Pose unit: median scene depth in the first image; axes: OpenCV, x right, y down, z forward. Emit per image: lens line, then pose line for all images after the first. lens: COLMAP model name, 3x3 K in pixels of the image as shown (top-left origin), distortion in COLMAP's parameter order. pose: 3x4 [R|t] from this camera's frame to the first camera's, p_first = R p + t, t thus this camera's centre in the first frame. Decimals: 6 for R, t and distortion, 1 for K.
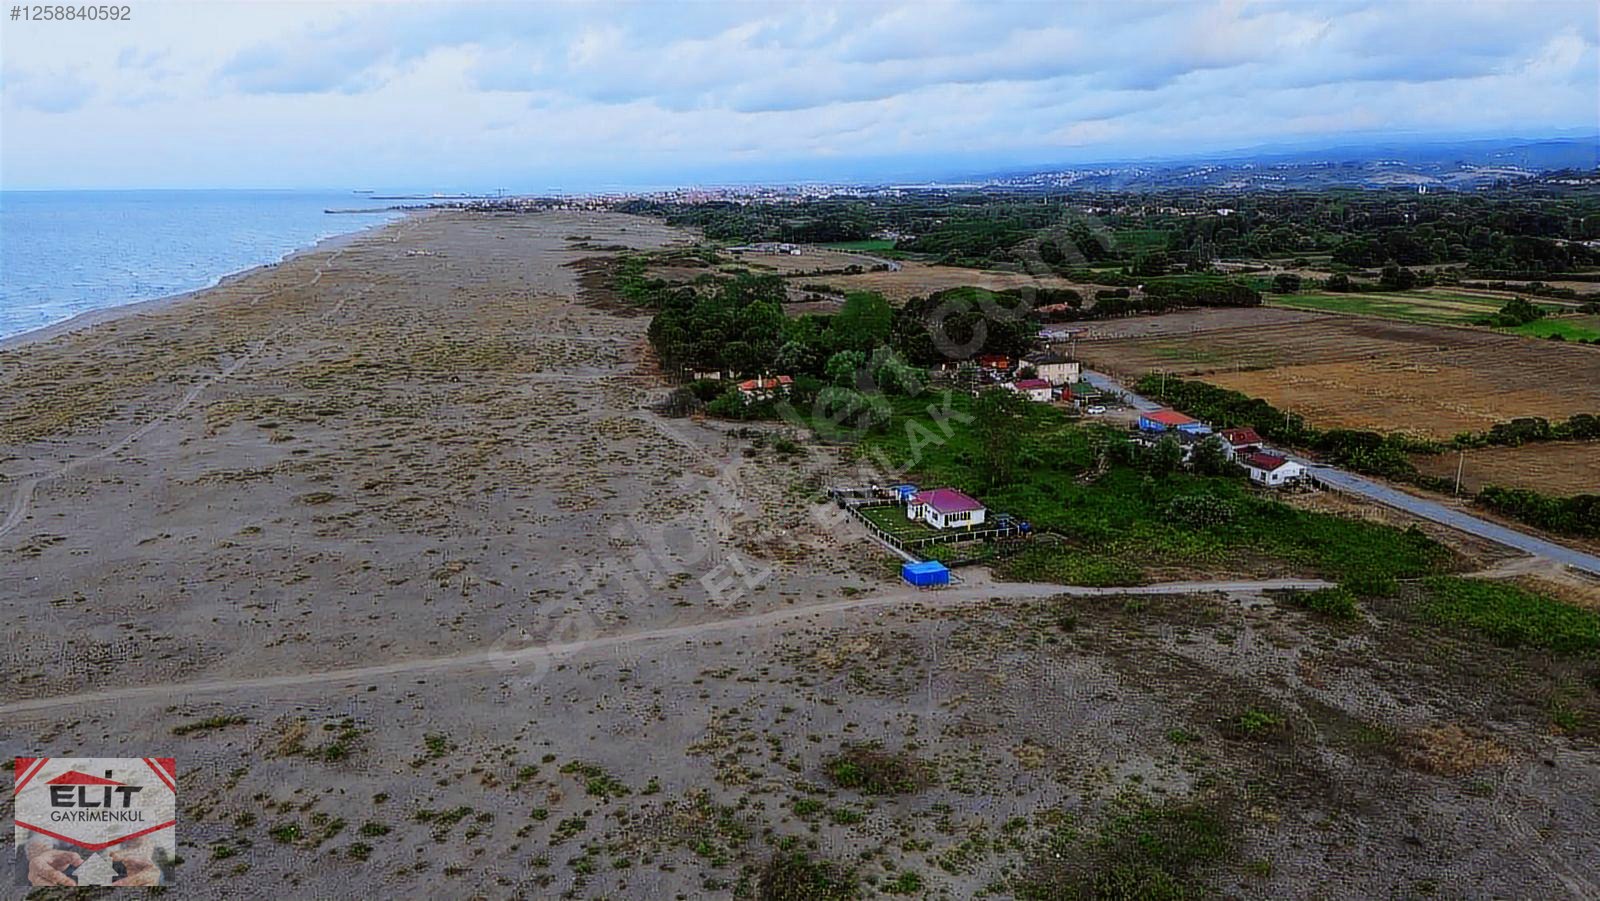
lens RADIAL K [[1127.5, 0, 792.6], [0, 1127.5, 421.9], [0, 0, 1]] dist [0.076450, -0.075237]
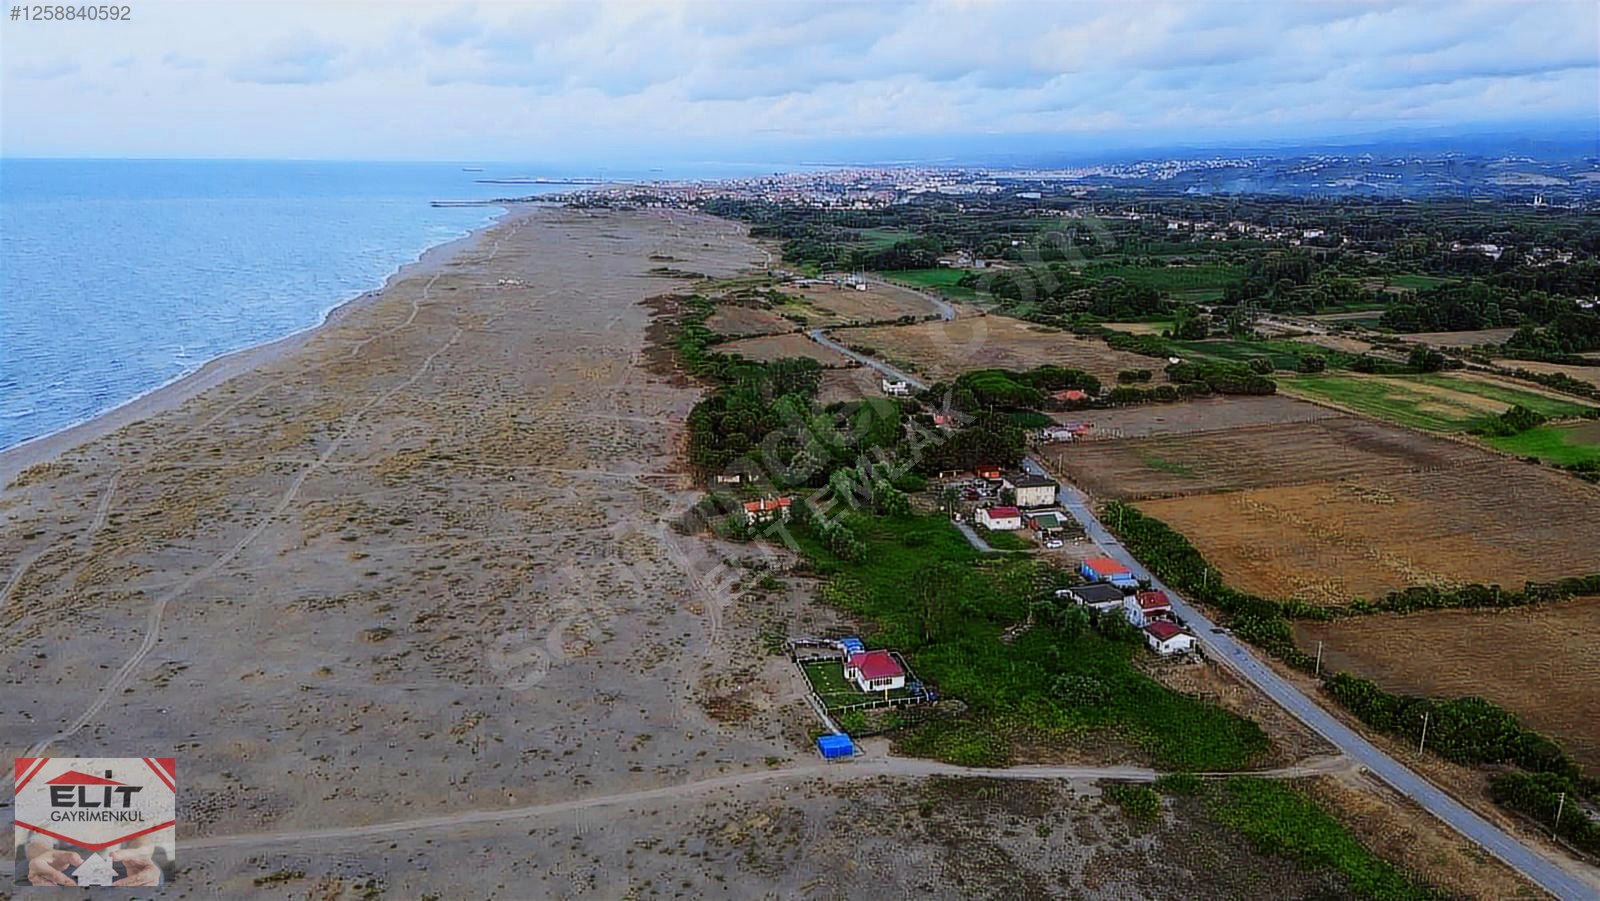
lens RADIAL K [[1127.5, 0, 792.6], [0, 1127.5, 421.9], [0, 0, 1]] dist [0.076450, -0.075237]
pose [[0.996201, 0.032360, -0.080843, 0.128281], [-0.031018, 0.999360, 0.017794, -0.196978], [0.081367, -0.015219, 0.996568, -0.204999]]
